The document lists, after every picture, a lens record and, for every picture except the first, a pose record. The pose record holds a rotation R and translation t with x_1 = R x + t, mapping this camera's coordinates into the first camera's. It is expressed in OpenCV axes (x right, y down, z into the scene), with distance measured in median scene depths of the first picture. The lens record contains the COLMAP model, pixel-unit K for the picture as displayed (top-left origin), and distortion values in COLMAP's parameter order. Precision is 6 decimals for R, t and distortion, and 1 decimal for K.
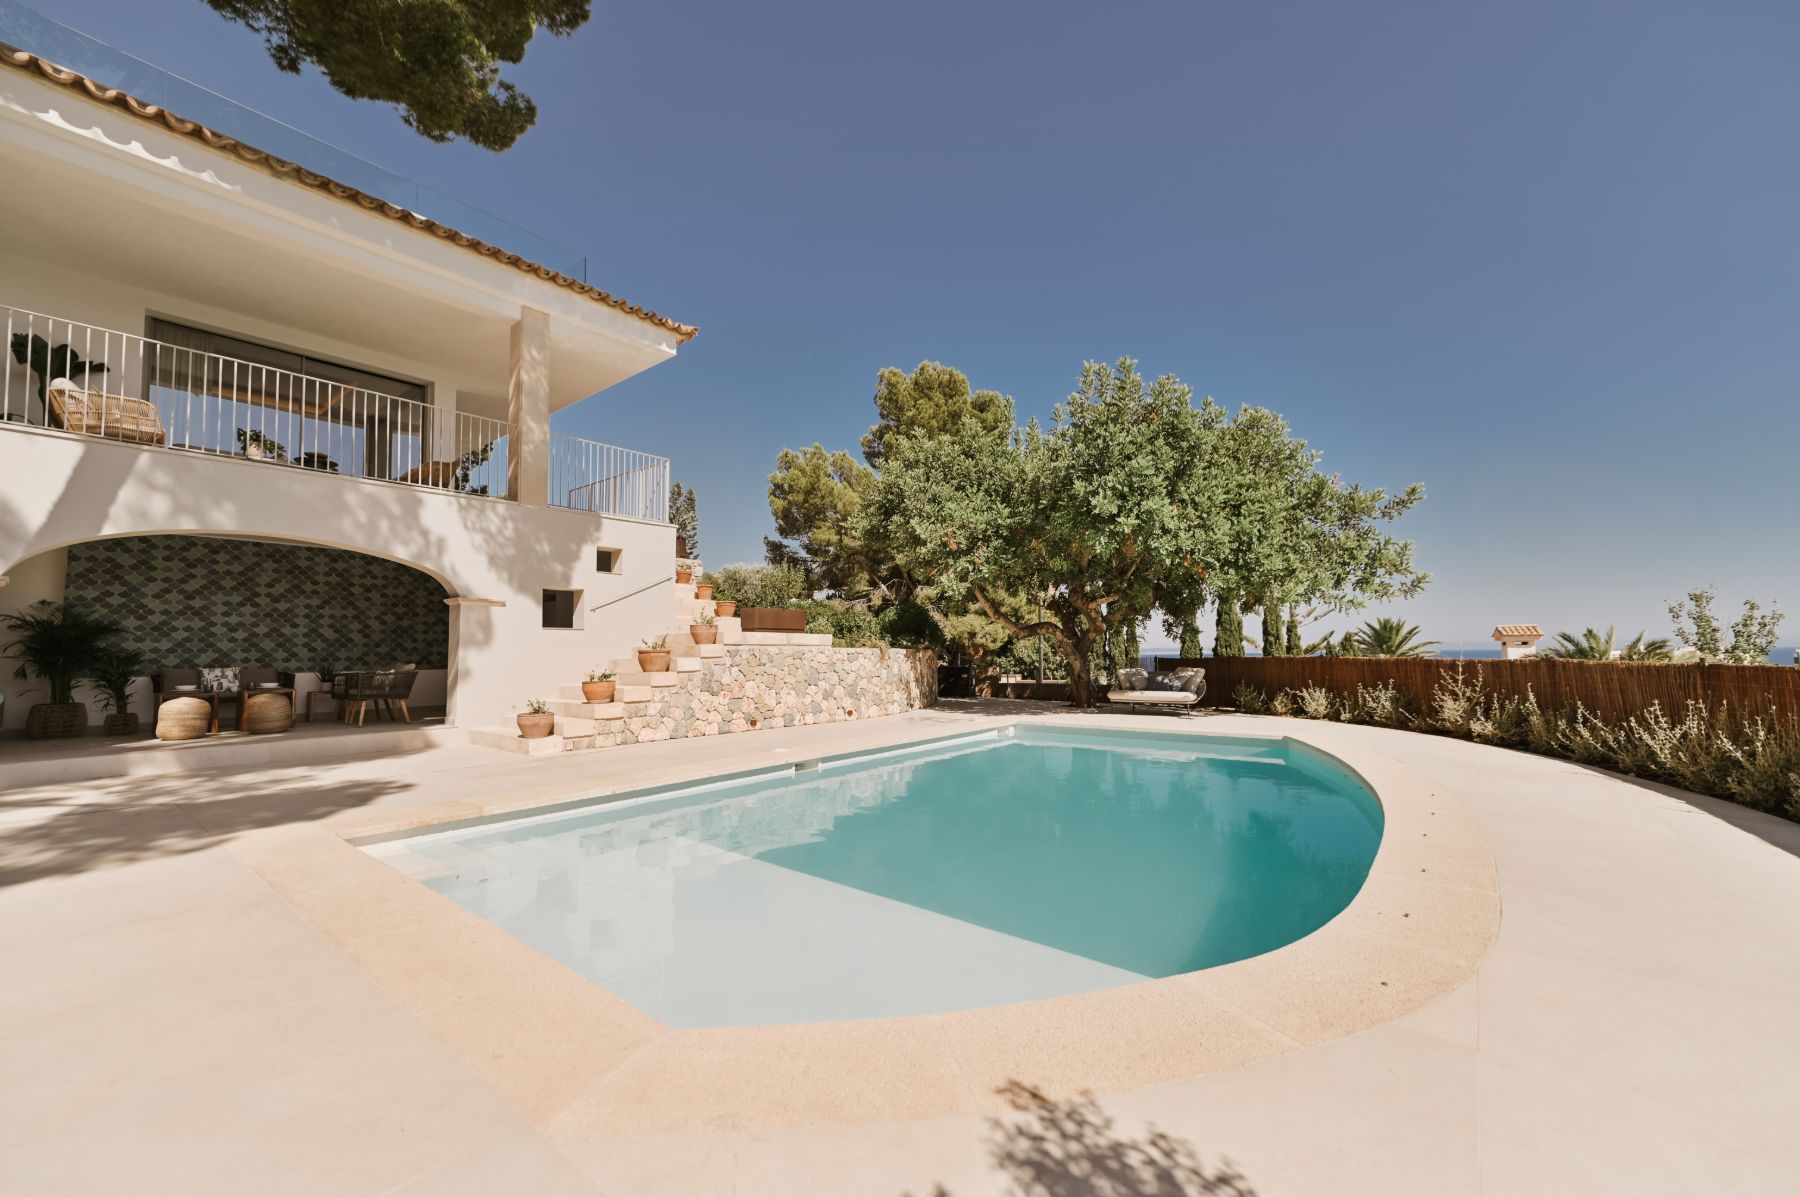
lens RADIAL K [[701.2, 0, 902.4], [0, 701.2, 606.6], [0, 0, 1]] dist [0.010853, 0.000181]
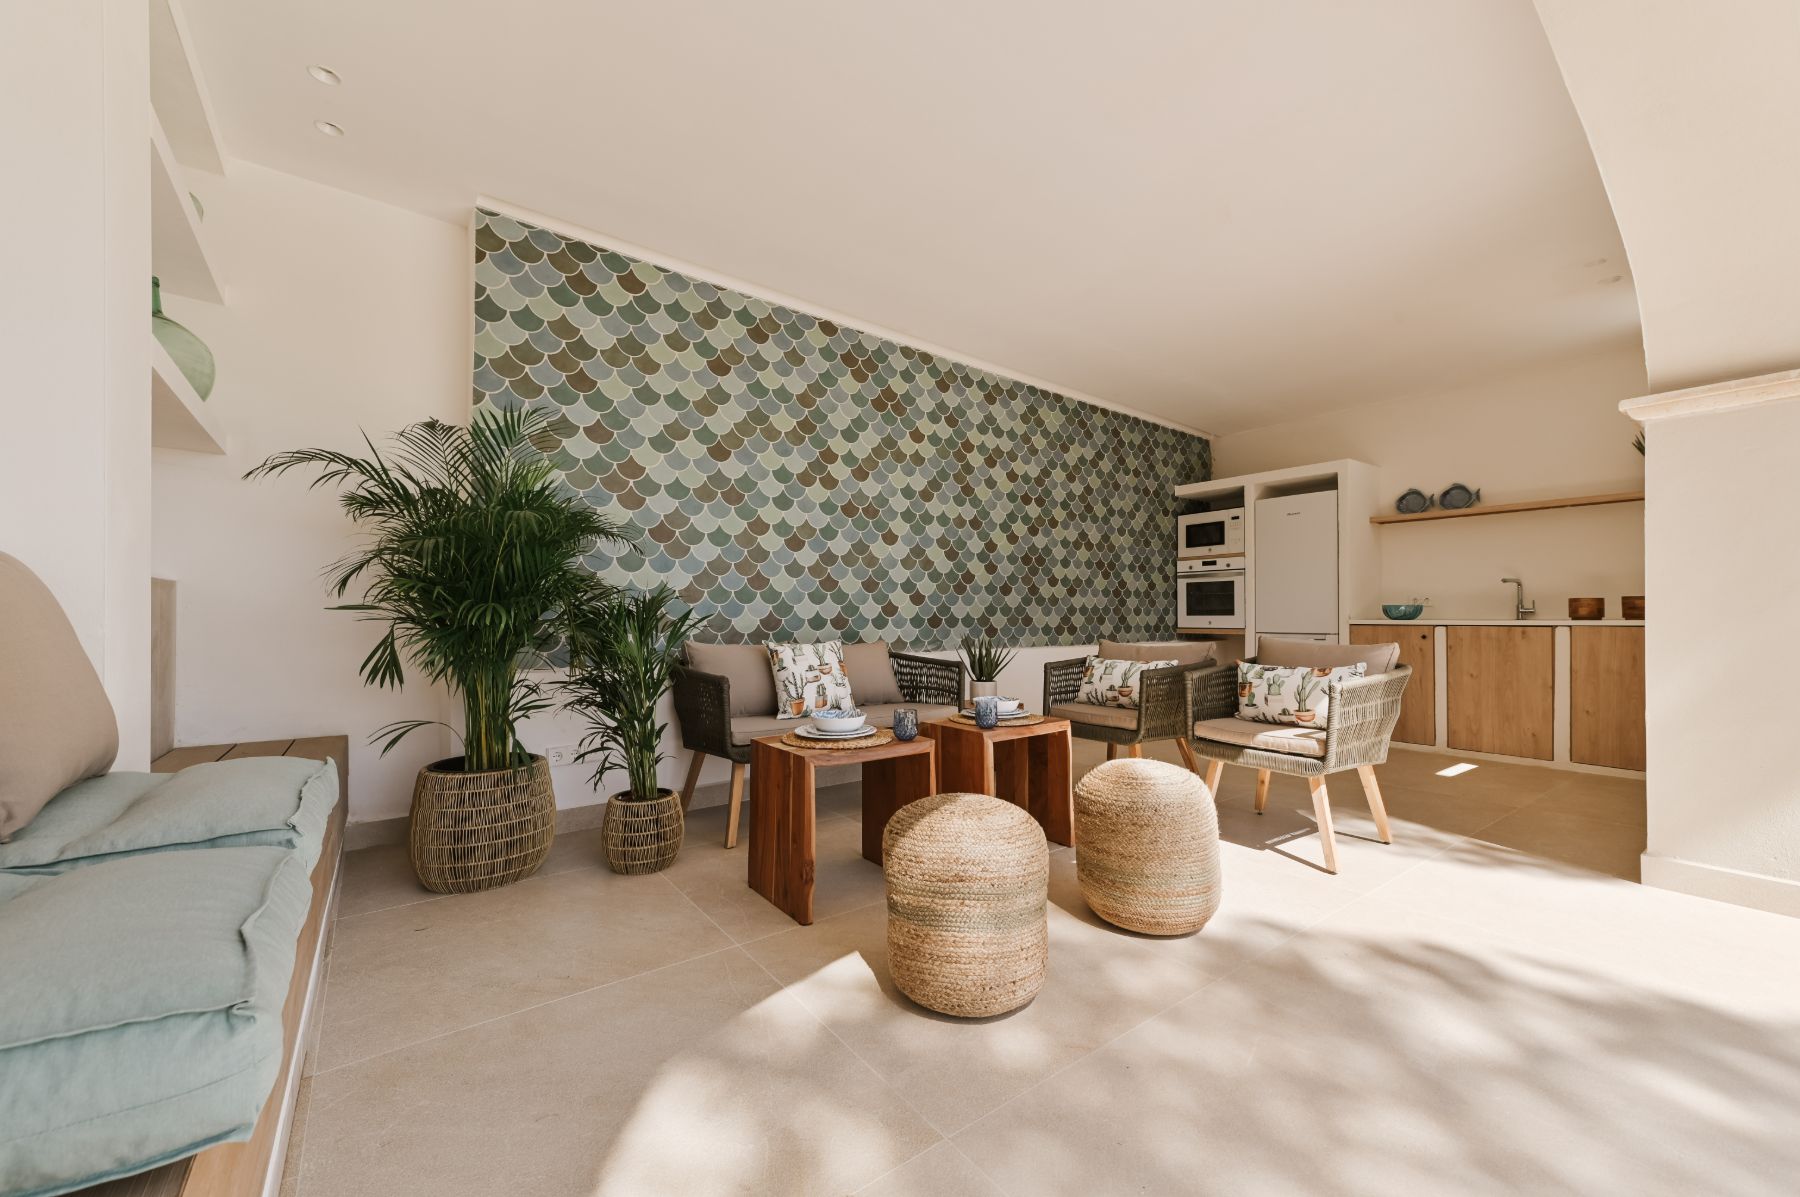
lens RADIAL K [[701.2, 0, 897.7], [0, 701.2, 609.8], [0, 0, 1]] dist [0.010853, 0.000181]
pose [[0.967596, -0.009127, -0.252338, -0.770674], [0.019651, 0.999037, 0.039218, 0.053624], [0.251737, -0.042906, 0.966844, 0.621341]]
